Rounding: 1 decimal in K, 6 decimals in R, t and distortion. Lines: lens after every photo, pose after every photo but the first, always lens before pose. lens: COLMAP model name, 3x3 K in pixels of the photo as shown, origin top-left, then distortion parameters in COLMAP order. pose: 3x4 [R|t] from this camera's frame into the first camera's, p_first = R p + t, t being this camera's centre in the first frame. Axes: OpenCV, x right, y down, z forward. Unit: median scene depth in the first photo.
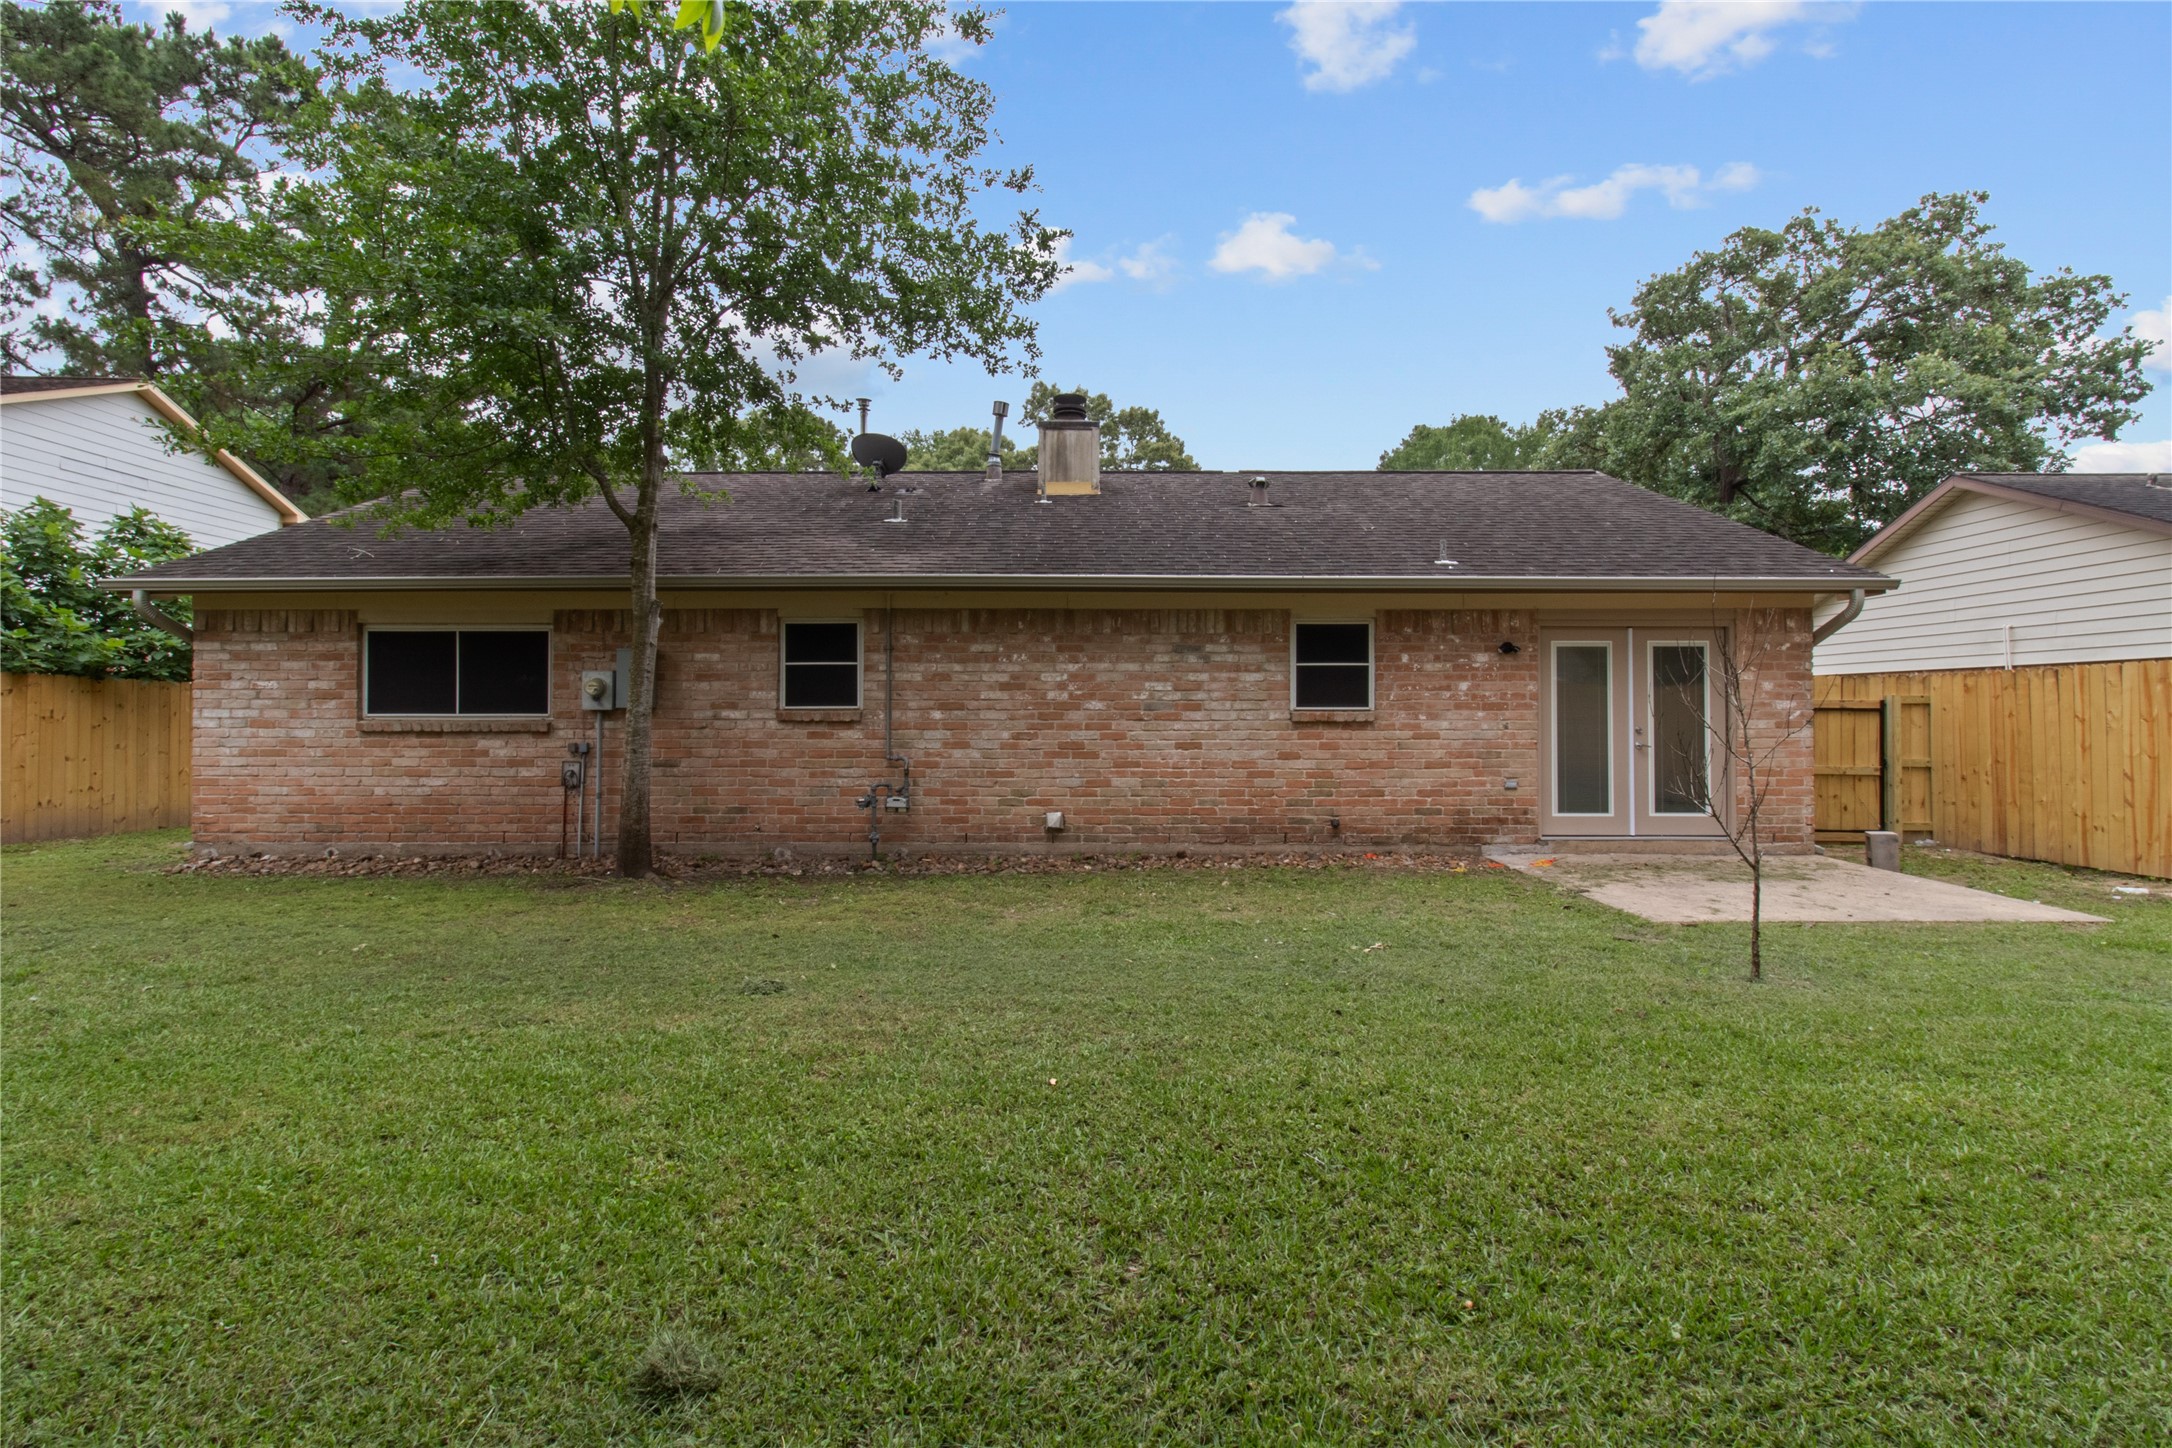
lens RADIAL K [[1015.3, 0, 1084.7], [0, 1015.3, 681.6], [0, 0, 1]] dist [0.002753, 0.000242]
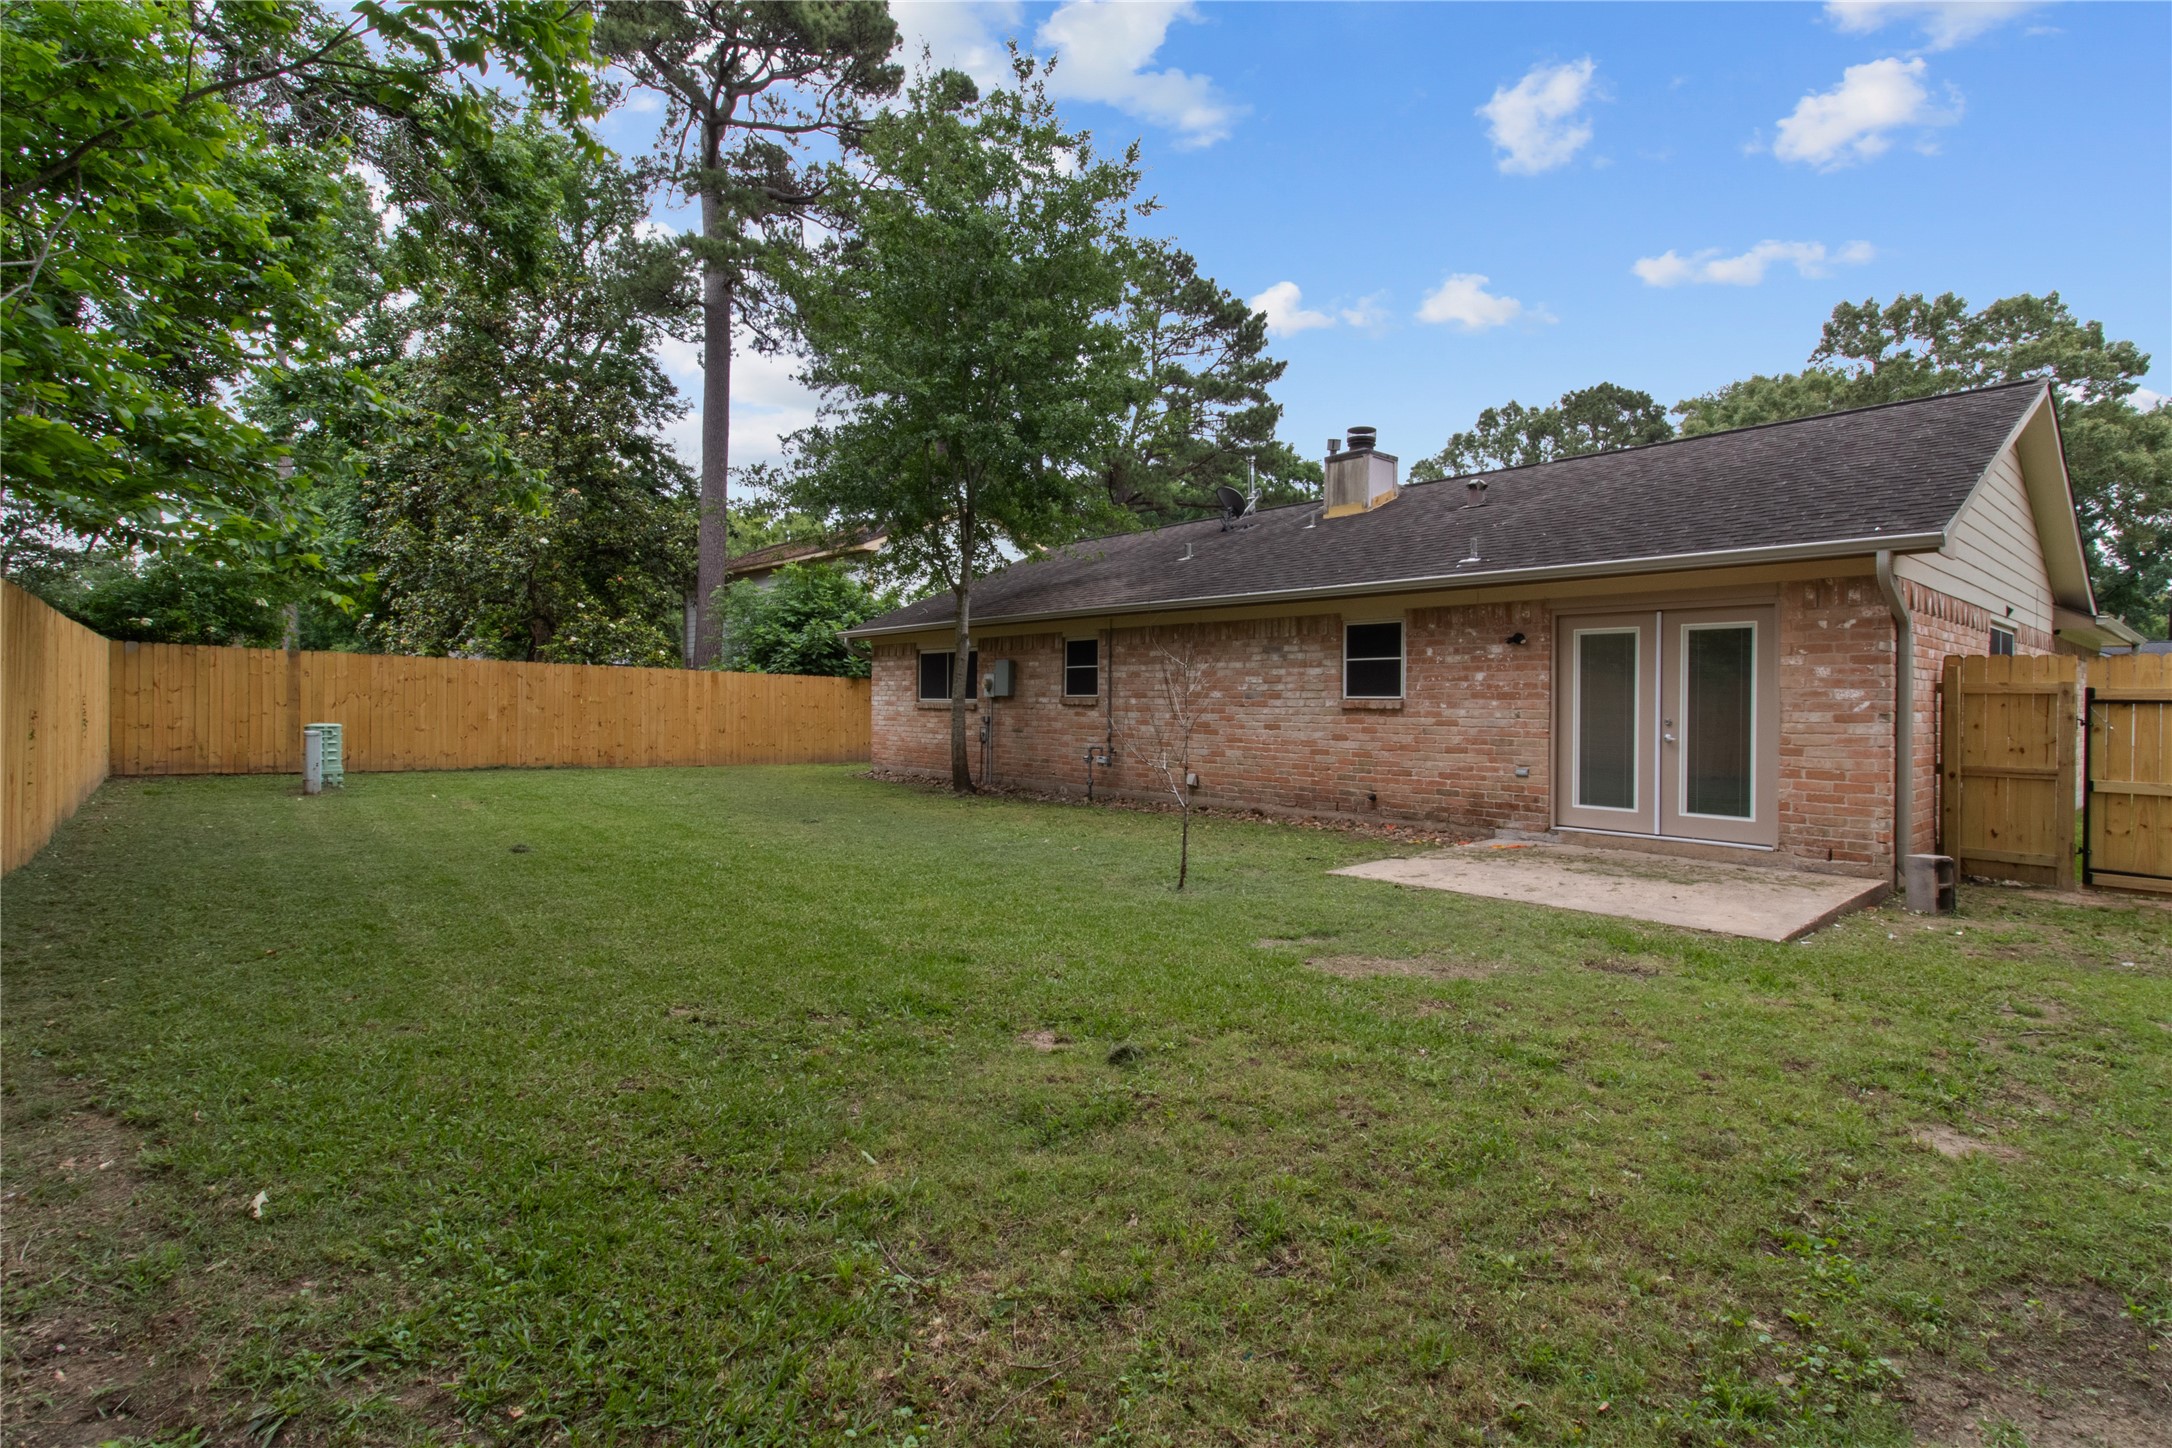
lens RADIAL K [[1019.1, 0, 1106.1], [0, 1019.1, 689.9], [0, 0, 1]] dist [0.004028, 0.000747]
pose [[0.676826, -0.002792, -0.736138, 0.889408], [0.014170, 0.999857, 0.009237, 0.002989], [0.736007, -0.016683, 0.676769, -0.002958]]
